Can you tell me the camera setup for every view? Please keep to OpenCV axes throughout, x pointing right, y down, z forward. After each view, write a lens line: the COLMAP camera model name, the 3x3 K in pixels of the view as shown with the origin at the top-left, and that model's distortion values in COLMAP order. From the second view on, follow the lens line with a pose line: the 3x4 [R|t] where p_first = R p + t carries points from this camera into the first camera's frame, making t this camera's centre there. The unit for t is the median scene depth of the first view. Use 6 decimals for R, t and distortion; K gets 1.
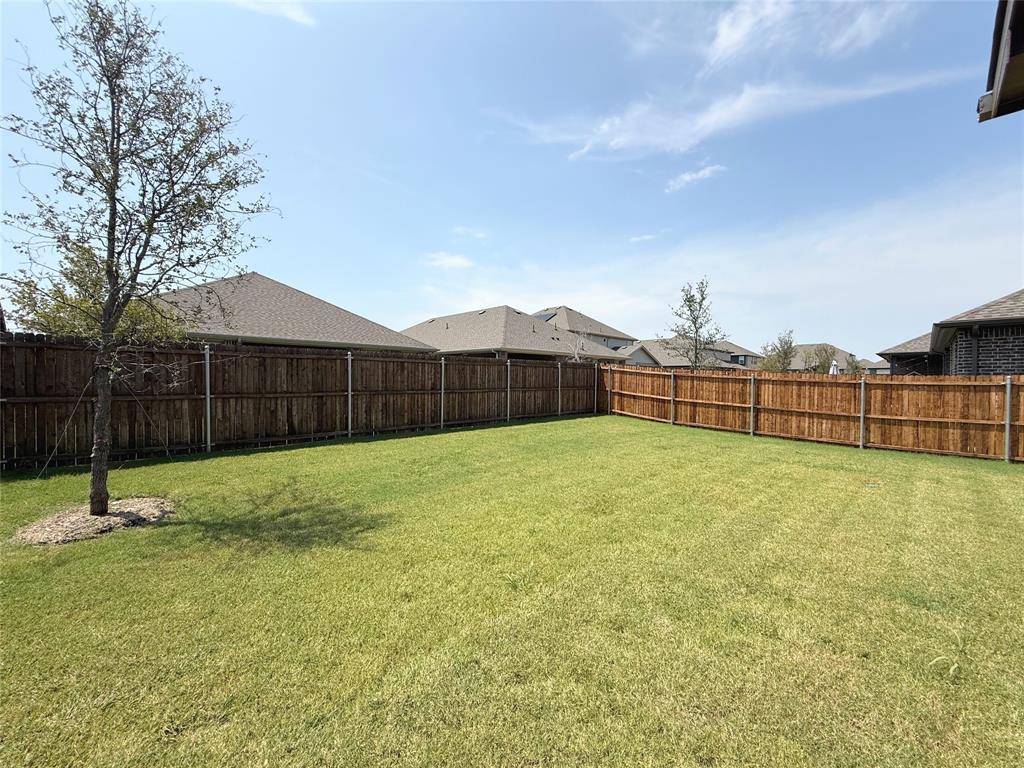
lens RADIAL K [[406.0, 0, 511.7], [0, 406.0, 385.5], [0, 0, 1]] dist [0.001168, -0.000425]
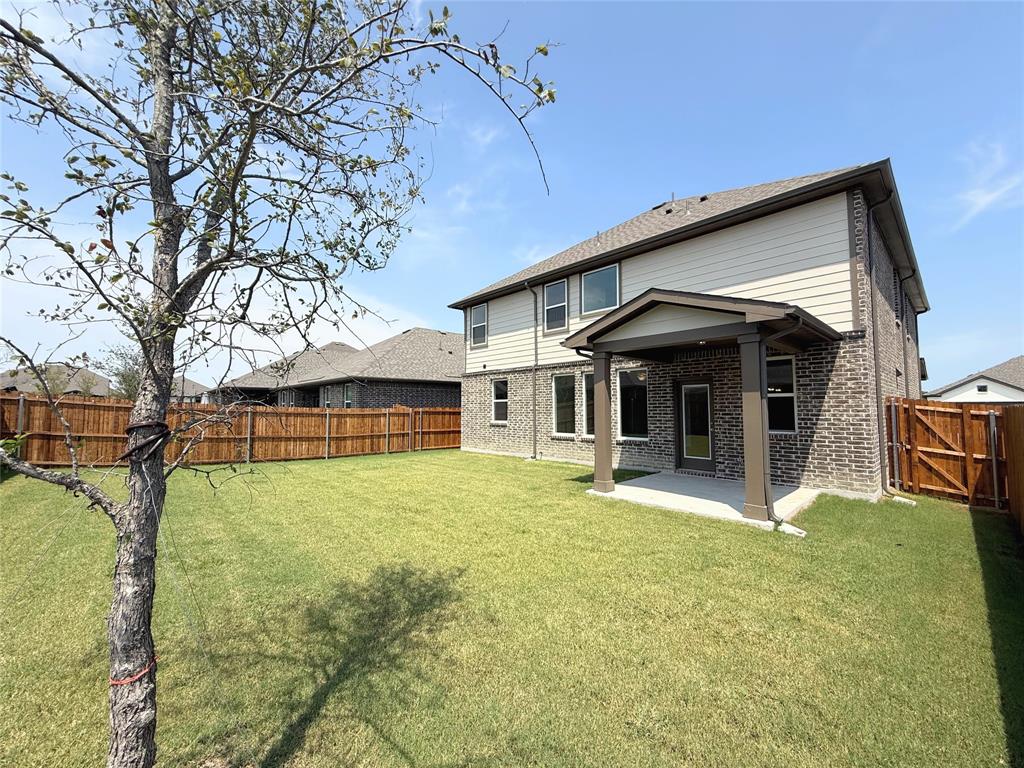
lens RADIAL K [[406.0, 0, 510.2], [0, 406.0, 384.6], [0, 0, 1]] dist [0.001168, -0.000425]
pose [[0.027030, 0.048844, 0.998441, -0.594072], [0.017703, 0.998626, -0.049333, -0.027035], [-0.999478, 0.019009, 0.026128, 0.314228]]
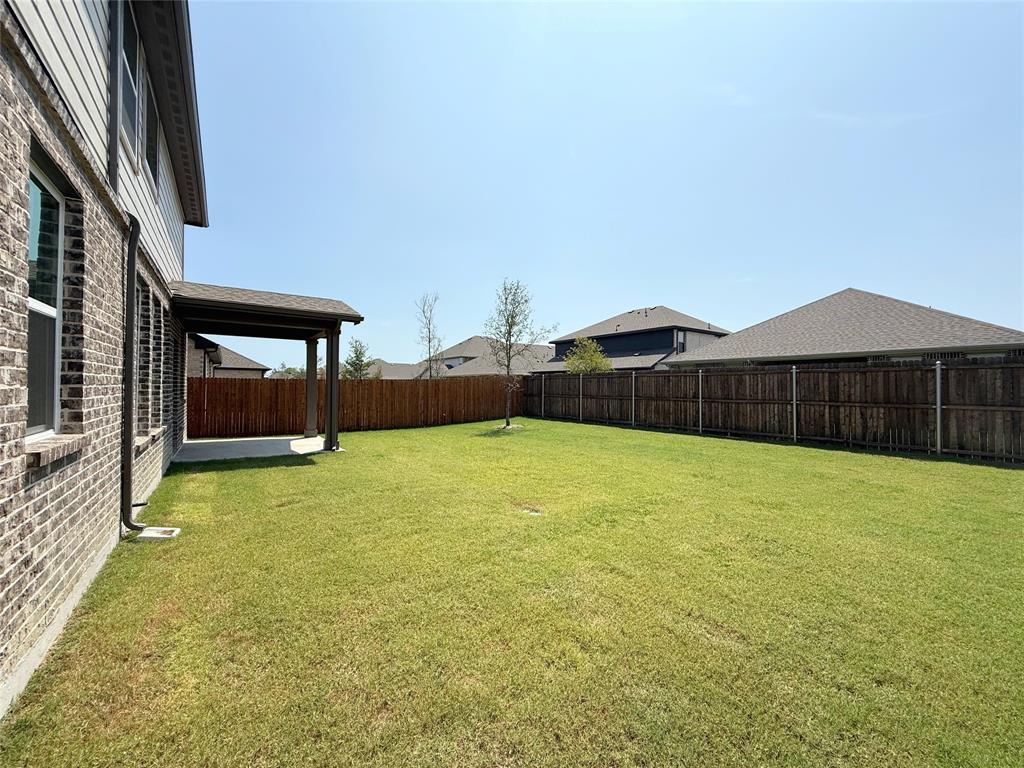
lens RADIAL K [[406.0, 0, 515.4], [0, 406.0, 383.2], [0, 0, 1]] dist [0.001168, -0.000425]
pose [[-0.138841, -0.011054, -0.990253, 1.036921], [-0.015038, 0.999846, -0.009053, -0.014771], [0.990201, 0.013634, -0.138986, 0.650866]]
